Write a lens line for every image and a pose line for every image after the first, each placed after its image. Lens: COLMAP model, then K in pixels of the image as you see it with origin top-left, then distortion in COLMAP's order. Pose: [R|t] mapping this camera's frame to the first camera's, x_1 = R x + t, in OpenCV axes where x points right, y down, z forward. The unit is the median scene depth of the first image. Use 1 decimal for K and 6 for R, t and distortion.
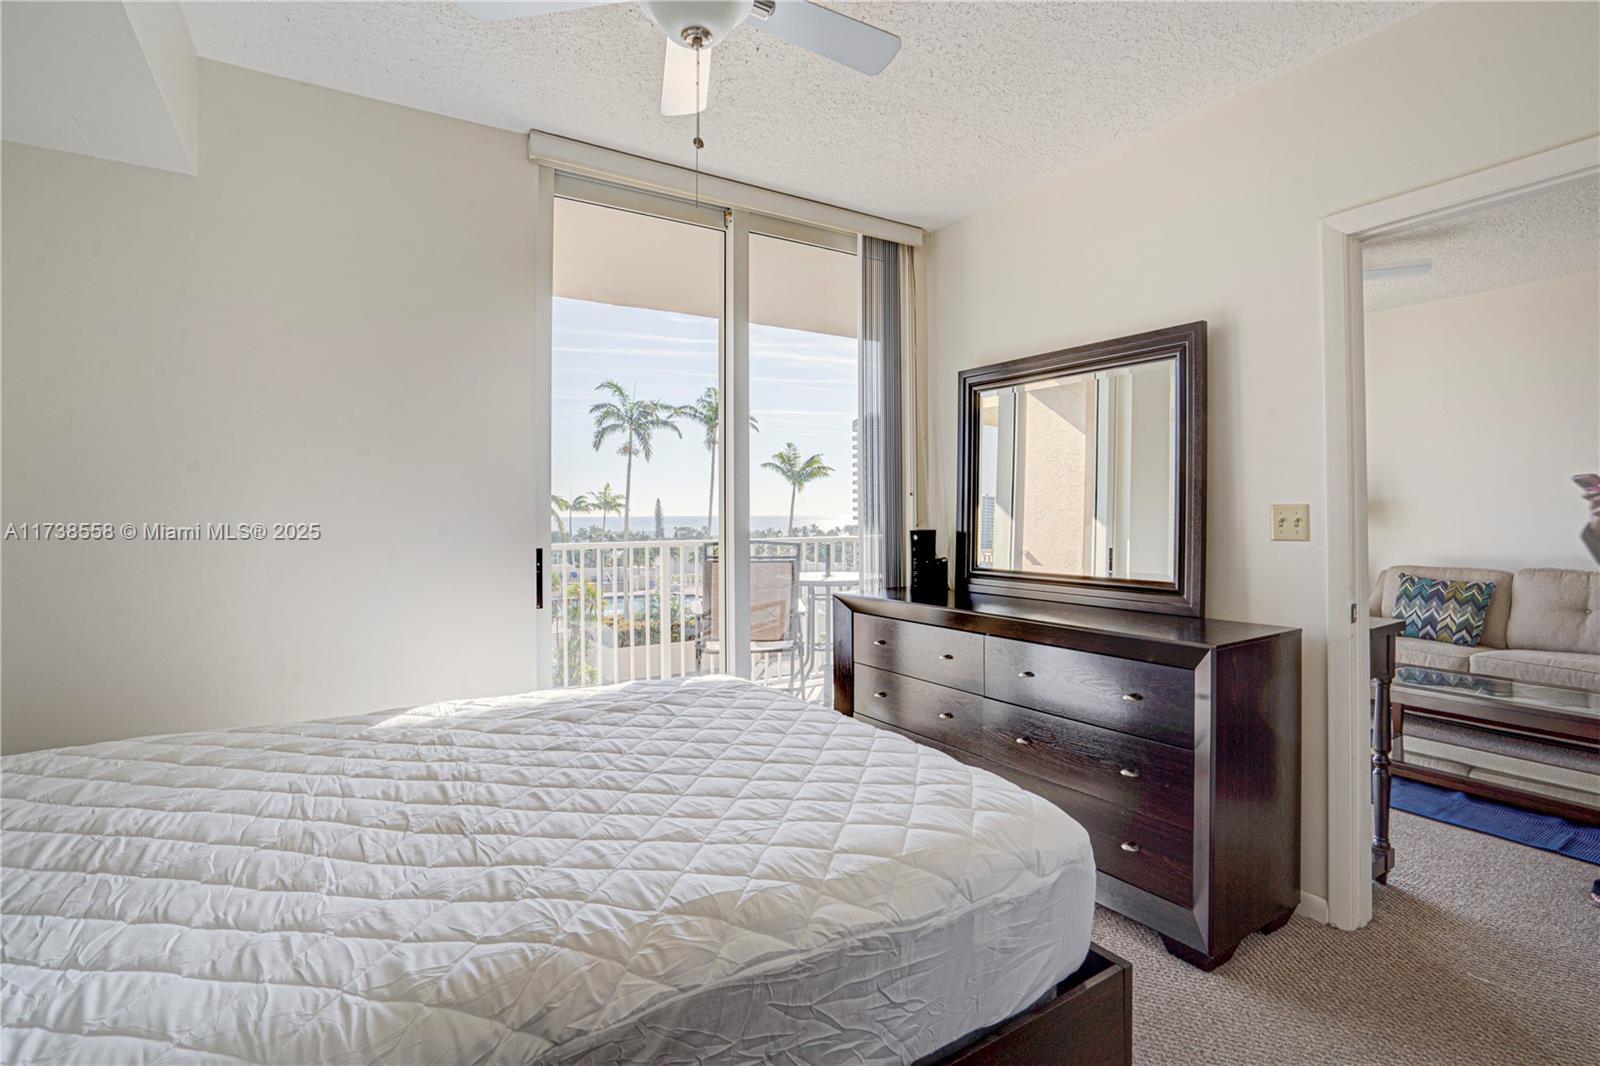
lens RADIAL K [[755.2, 0, 800.3], [0, 755.2, 538.1], [0, 0, 1]] dist [-0.055357, 0.028935]
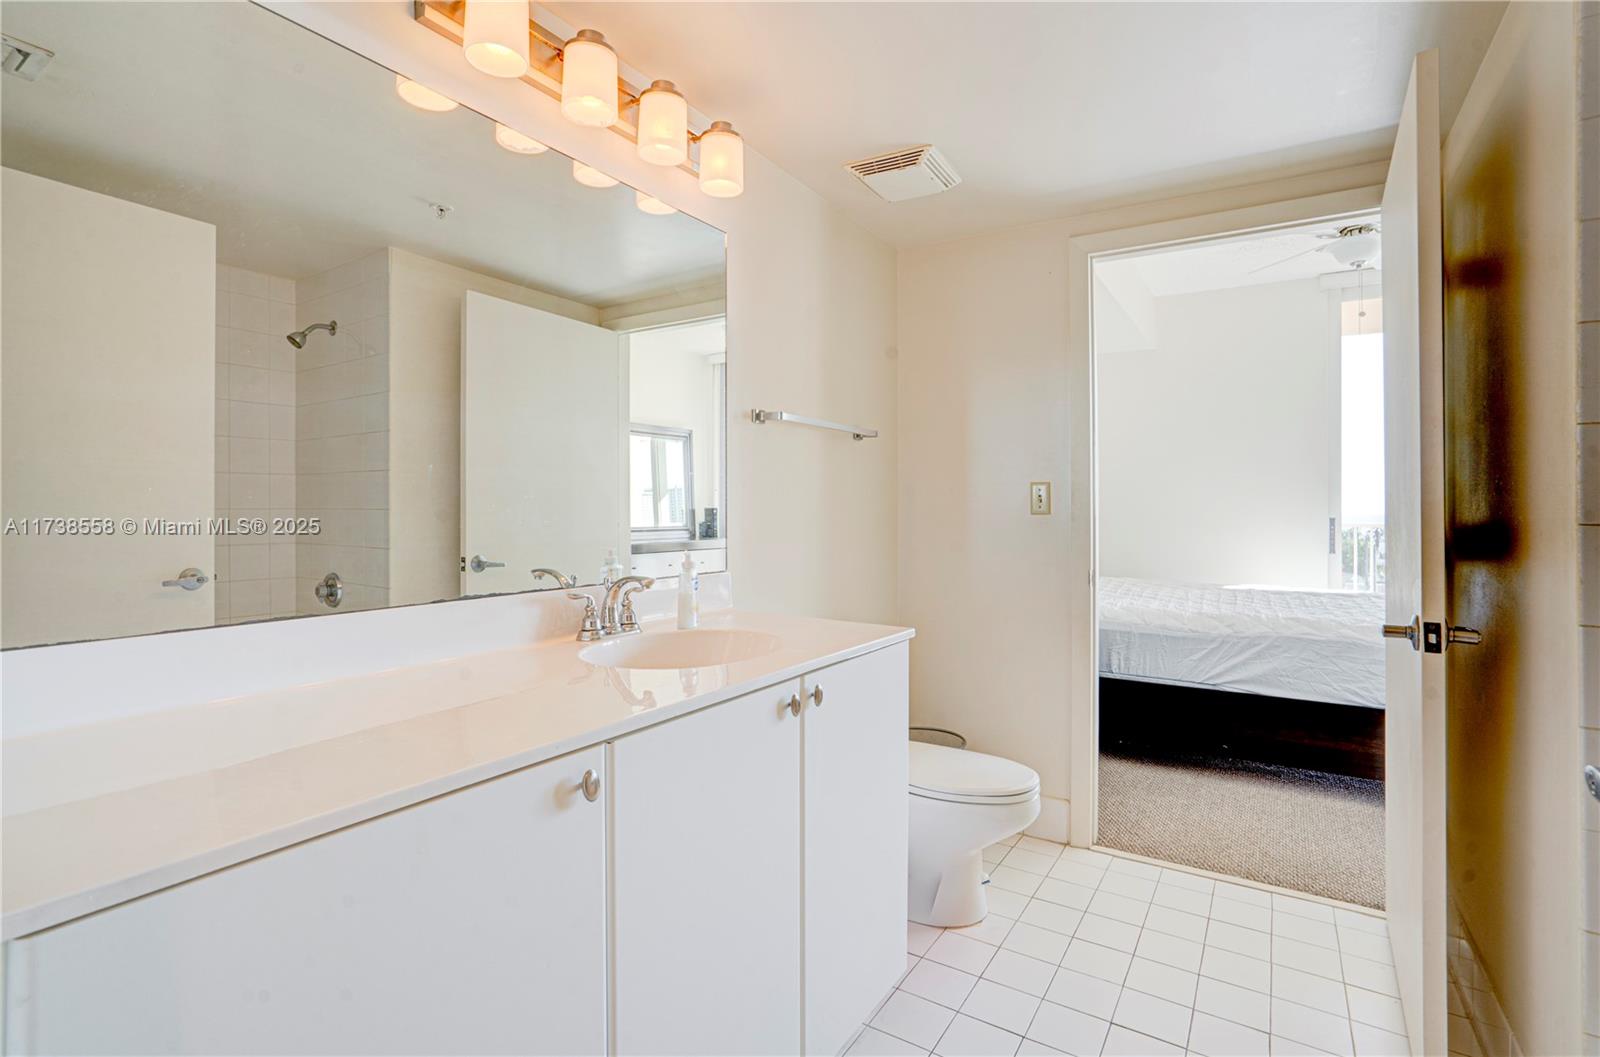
lens RADIAL K [[749.6, 0, 796.1], [0, 749.6, 515.6], [0, 0, 1]] dist [-0.024588, 0.000418]
pose [[0.441438, 0.011146, -0.897222, 1.688746], [-0.021738, 0.999762, 0.001724, 0.092266], [0.897028, 0.018743, 0.441576, -2.208329]]
